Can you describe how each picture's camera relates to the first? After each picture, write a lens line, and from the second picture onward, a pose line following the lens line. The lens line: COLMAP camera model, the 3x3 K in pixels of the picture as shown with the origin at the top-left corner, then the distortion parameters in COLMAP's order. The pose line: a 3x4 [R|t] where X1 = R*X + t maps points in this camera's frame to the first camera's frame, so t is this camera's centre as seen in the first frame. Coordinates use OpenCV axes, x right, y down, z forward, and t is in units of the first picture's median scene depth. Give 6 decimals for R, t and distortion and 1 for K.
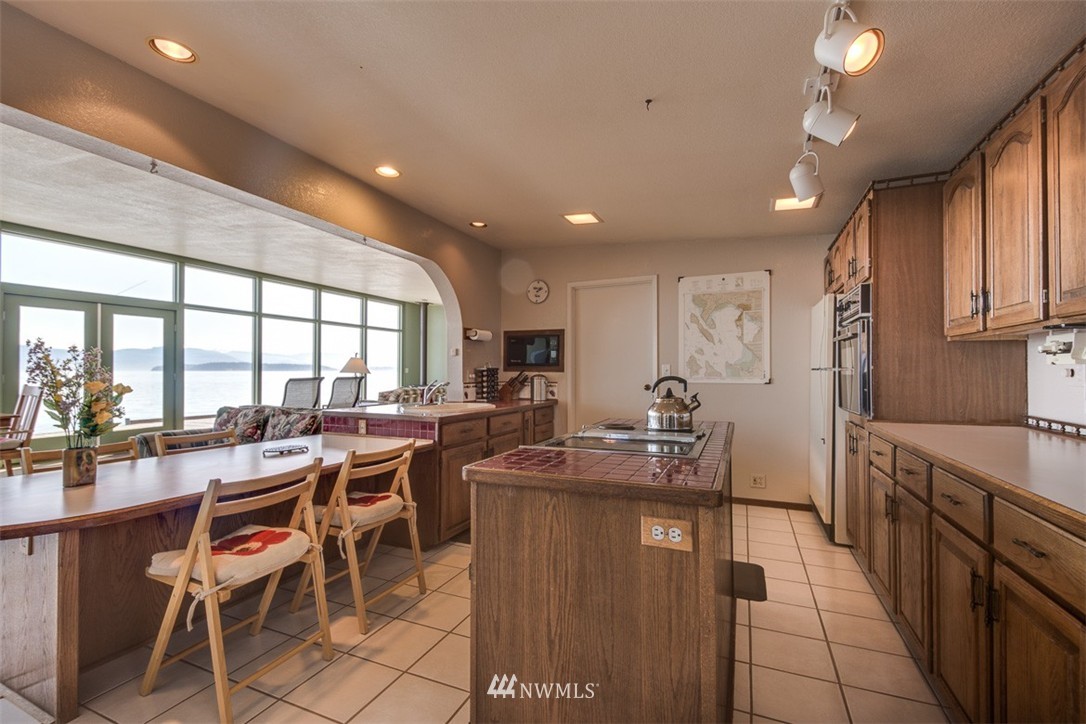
lens RADIAL K [[467.4, 0, 534.4], [0, 467.4, 367.2], [0, 0, 1]] dist [-0.010344, -0.004518]
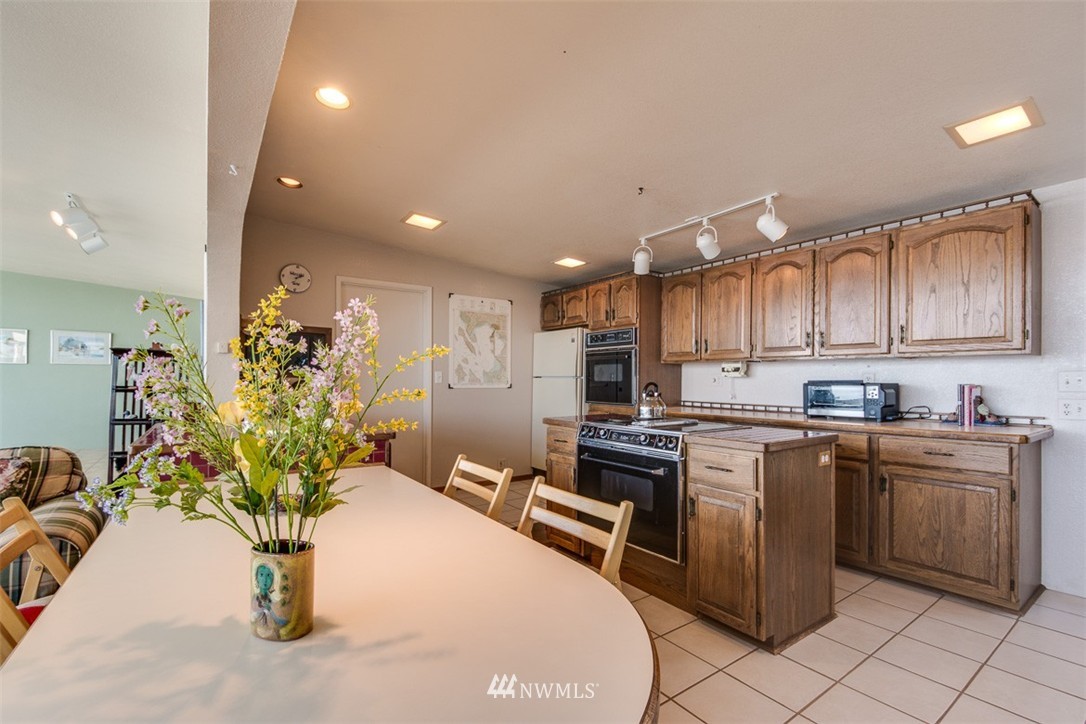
lens RADIAL K [[467.4, 0, 532.8], [0, 467.4, 369.8], [0, 0, 1]] dist [-0.010344, -0.004518]
pose [[0.488107, 0.019458, 0.872567, -0.582597], [-0.011754, 0.999807, -0.015720, 0.004604], [-0.872705, -0.002583, 0.488241, 0.296974]]
